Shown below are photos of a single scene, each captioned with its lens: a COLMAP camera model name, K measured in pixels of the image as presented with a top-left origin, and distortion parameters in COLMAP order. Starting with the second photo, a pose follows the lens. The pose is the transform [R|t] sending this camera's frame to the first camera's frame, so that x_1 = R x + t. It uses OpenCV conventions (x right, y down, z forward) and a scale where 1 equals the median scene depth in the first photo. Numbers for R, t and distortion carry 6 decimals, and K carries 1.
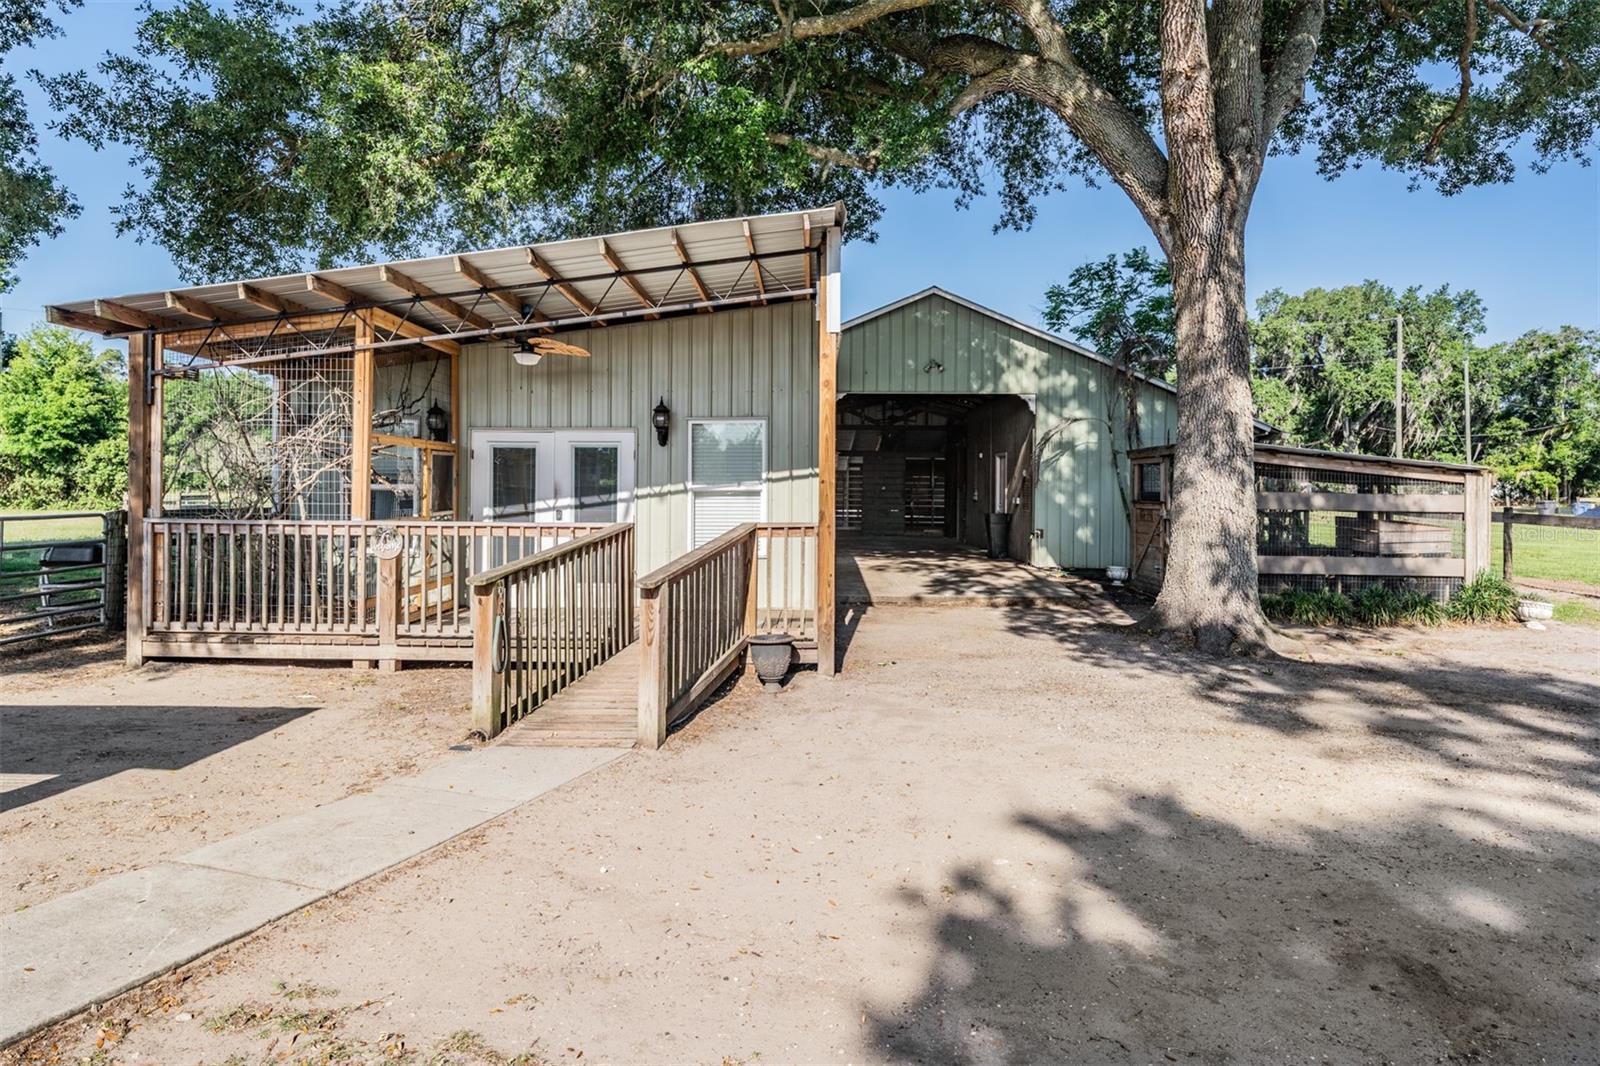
lens RADIAL K [[957.7, 0, 756.4], [0, 957.7, 494.0], [0, 0, 1]] dist [0.005010, 0.001447]
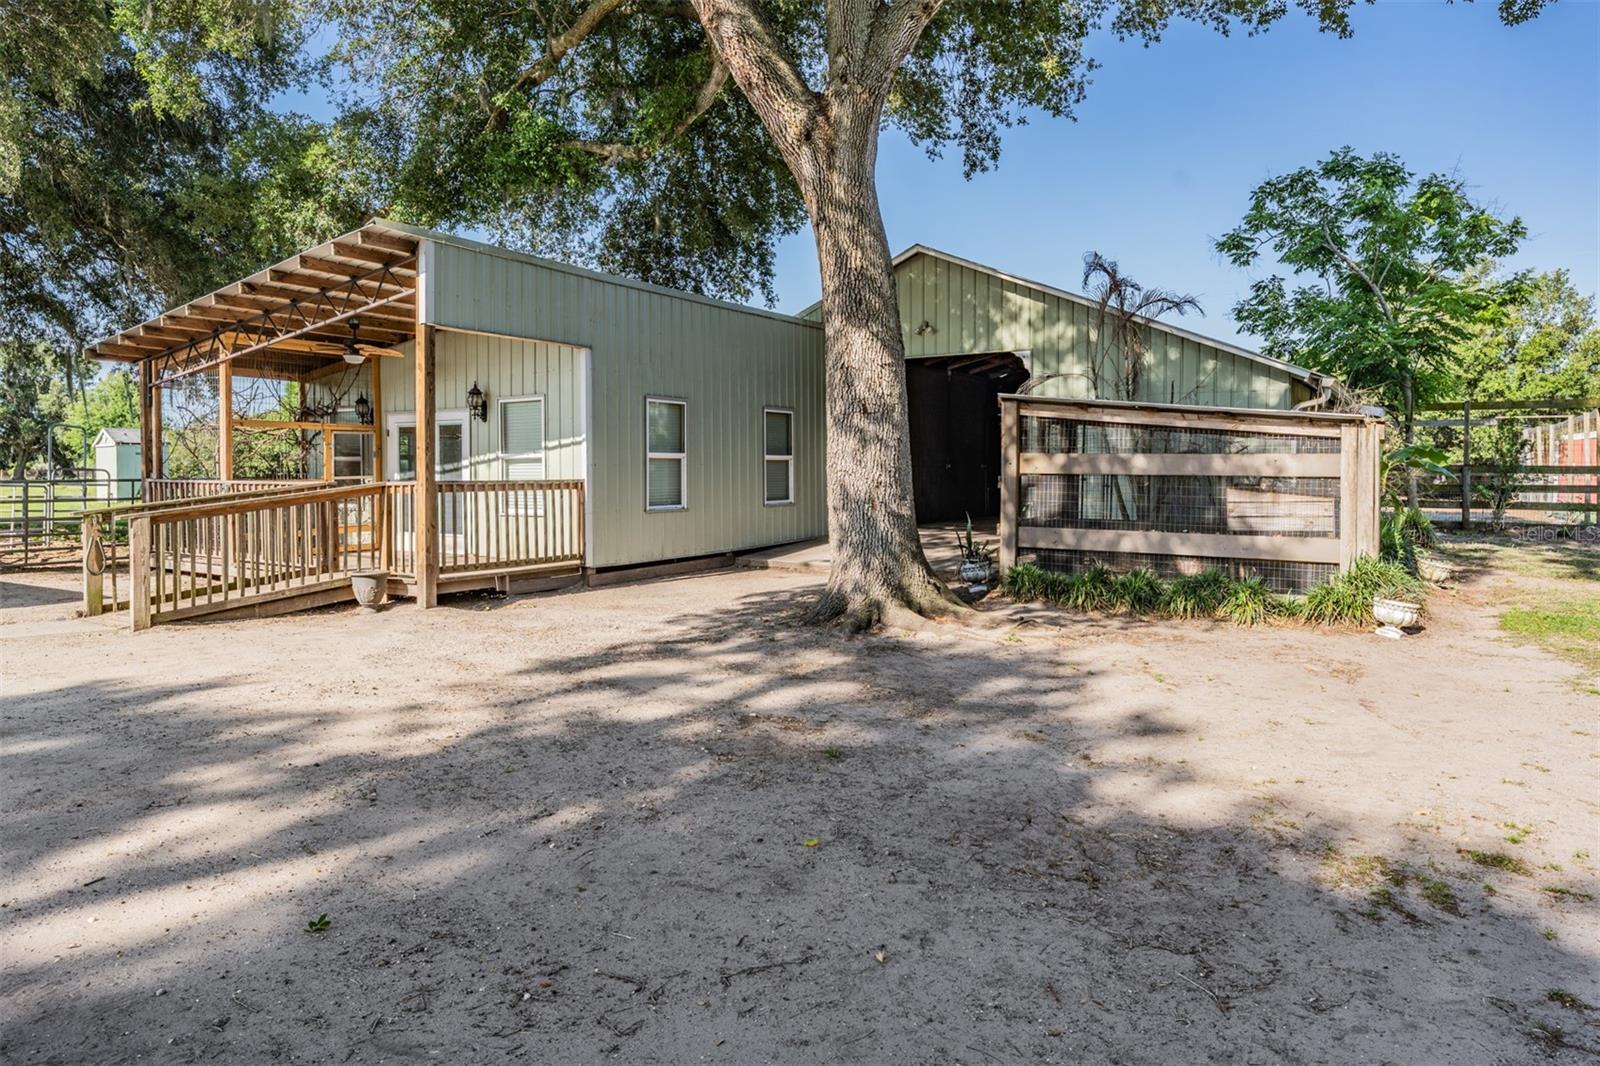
lens RADIAL K [[957.7, 0, 756.4], [0, 957.7, 494.0], [0, 0, 1]] dist [0.005010, 0.001447]
pose [[0.850828, 0.007846, -0.525385, 0.616925], [0.004013, 0.999762, 0.021429, 0.012213], [0.525428, -0.020341, 0.850595, 0.110313]]
